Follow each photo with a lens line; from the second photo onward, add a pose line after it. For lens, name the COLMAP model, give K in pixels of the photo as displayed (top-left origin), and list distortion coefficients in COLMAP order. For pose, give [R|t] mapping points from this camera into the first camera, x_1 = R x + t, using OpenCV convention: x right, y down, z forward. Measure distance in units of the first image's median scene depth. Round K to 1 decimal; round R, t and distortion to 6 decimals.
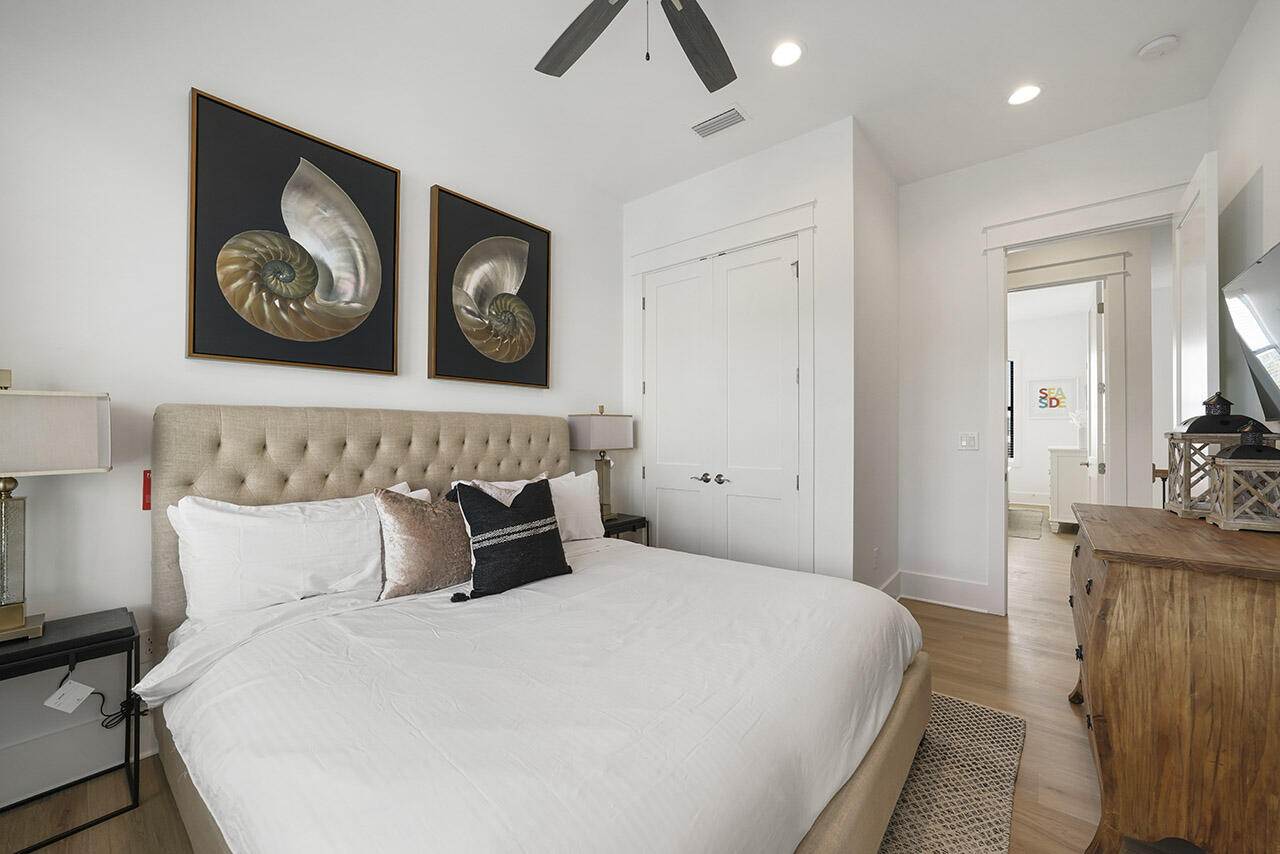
lens RADIAL K [[489.8, 0, 641.7], [0, 489.8, 429.7], [0, 0, 1]] dist [-0.012390, 0.000235]
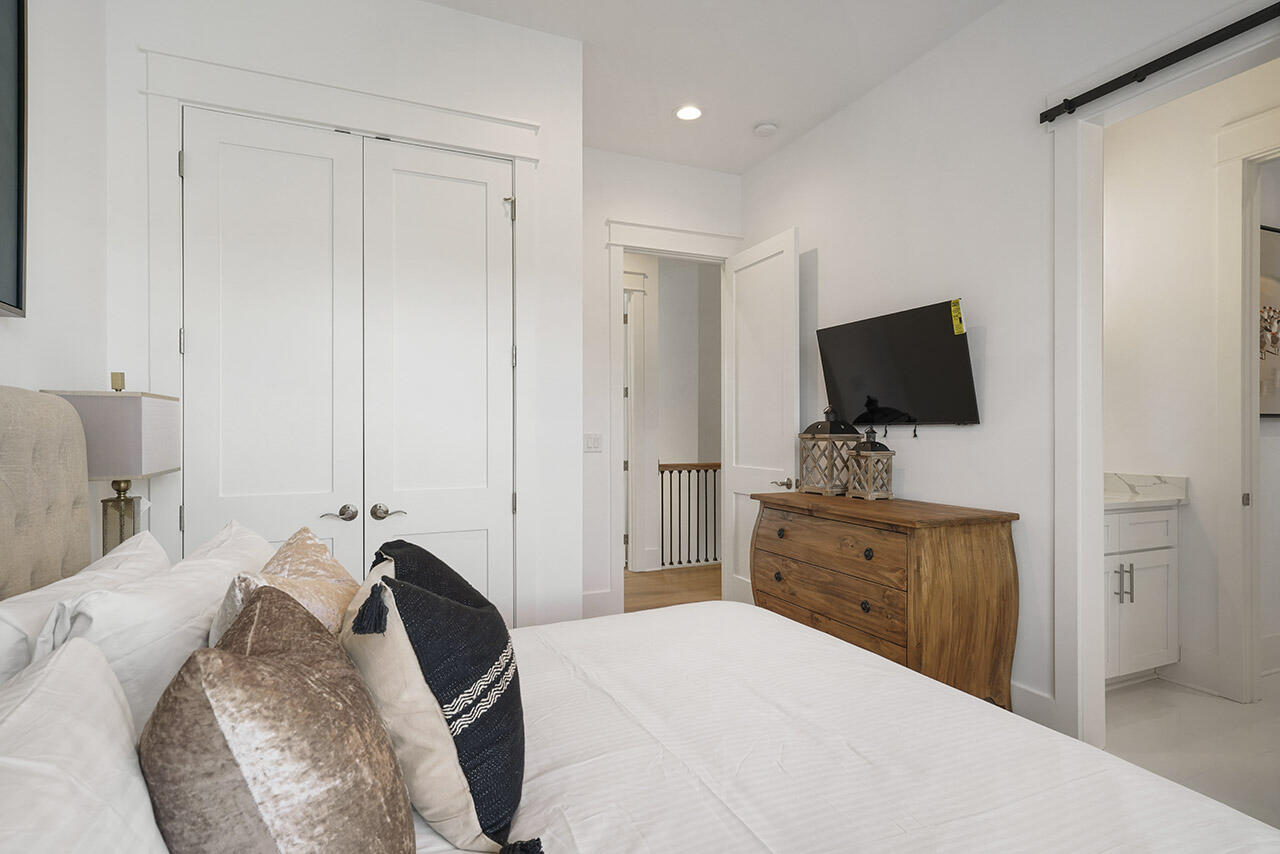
lens RADIAL K [[660.5, 0, 641.8], [0, 660.5, 429.7], [0, 0, 1]] dist [0.000856, 0.000204]
pose [[0.439704, 0.002434, 0.898140, -0.758831], [-0.004770, 0.999989, -0.000374, -0.002066], [-0.898130, -0.004119, 0.439710, 0.631438]]
